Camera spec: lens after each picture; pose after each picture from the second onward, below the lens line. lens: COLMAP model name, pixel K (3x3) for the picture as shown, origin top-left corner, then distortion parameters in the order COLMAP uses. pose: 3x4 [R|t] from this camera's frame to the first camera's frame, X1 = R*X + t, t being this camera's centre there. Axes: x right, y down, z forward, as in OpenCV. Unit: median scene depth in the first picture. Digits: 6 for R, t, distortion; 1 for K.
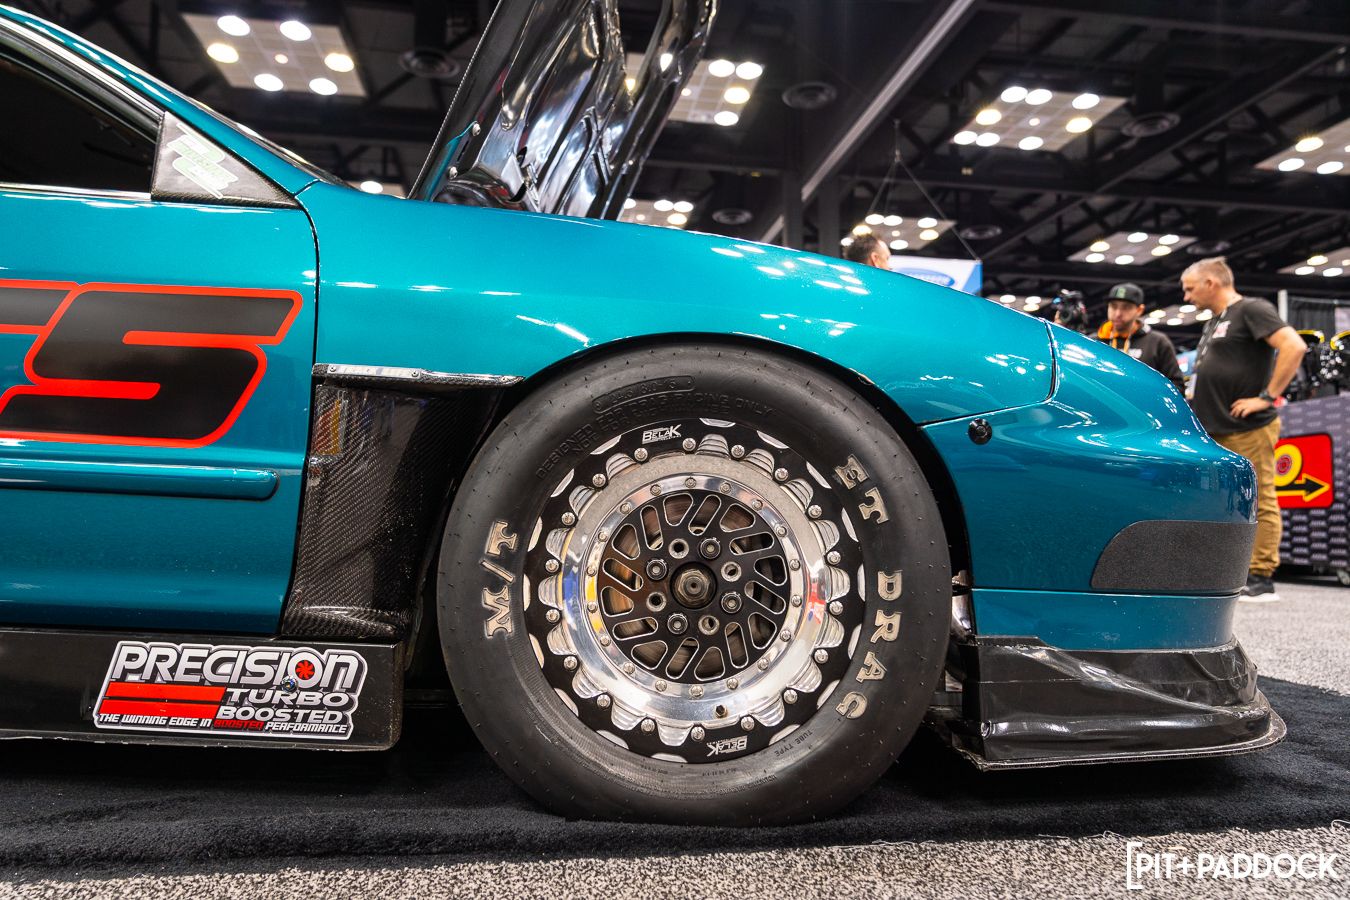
lens RADIAL K [[913.2, 0, 676.5], [0, 913.2, 480.0], [0, 0, 1]] dist [-0.043008, 0.038122]
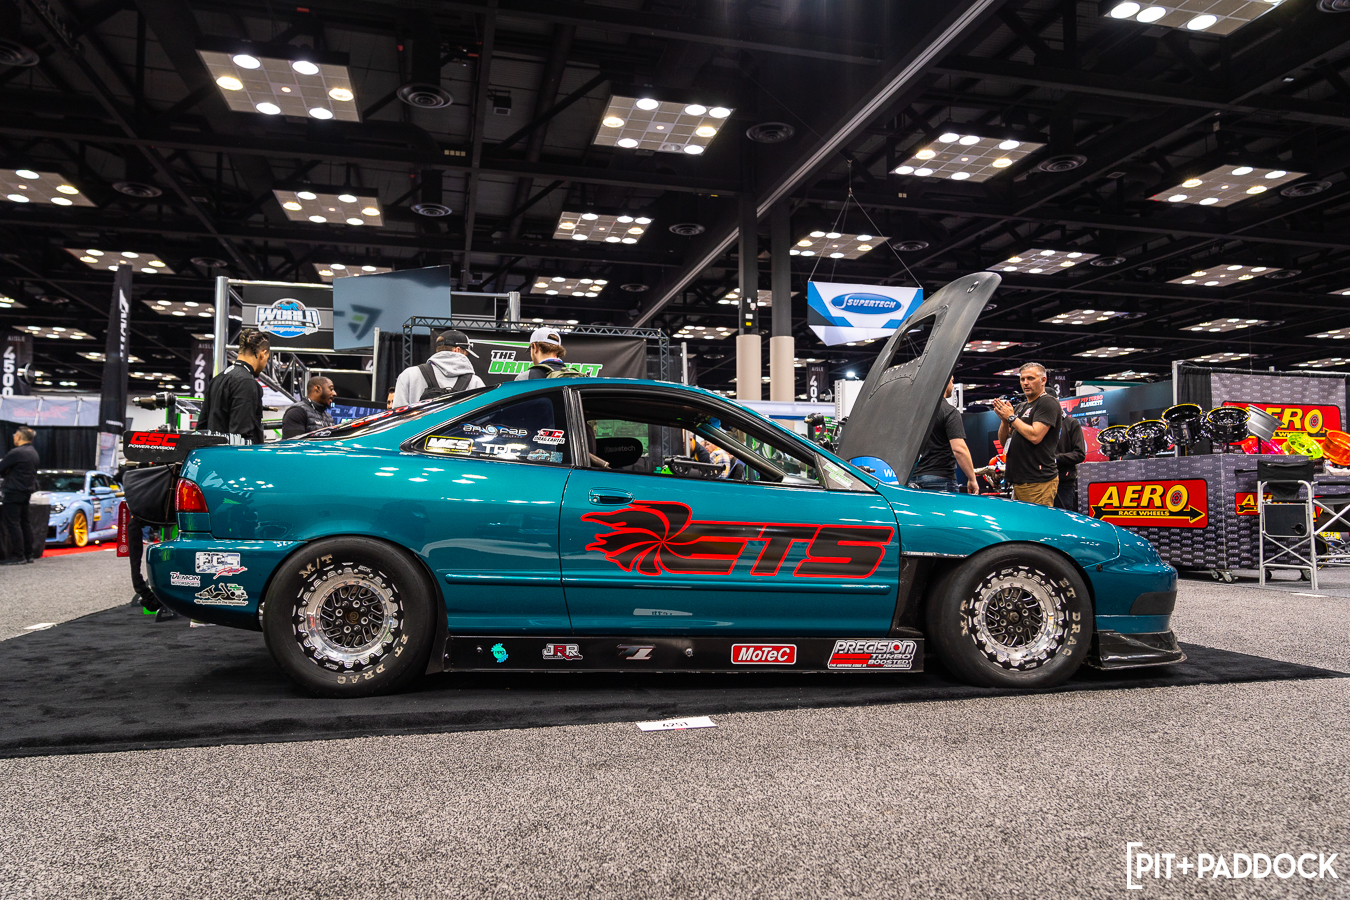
lens RADIAL K [[913.2, 0, 676.5], [0, 913.2, 480.0], [0, 0, 1]] dist [-0.043008, 0.038122]
pose [[0.995533, -0.010913, 0.093776, -1.449970], [0.008834, 0.999707, 0.022549, -0.446701], [-0.093995, -0.021620, 0.995338, -2.045608]]
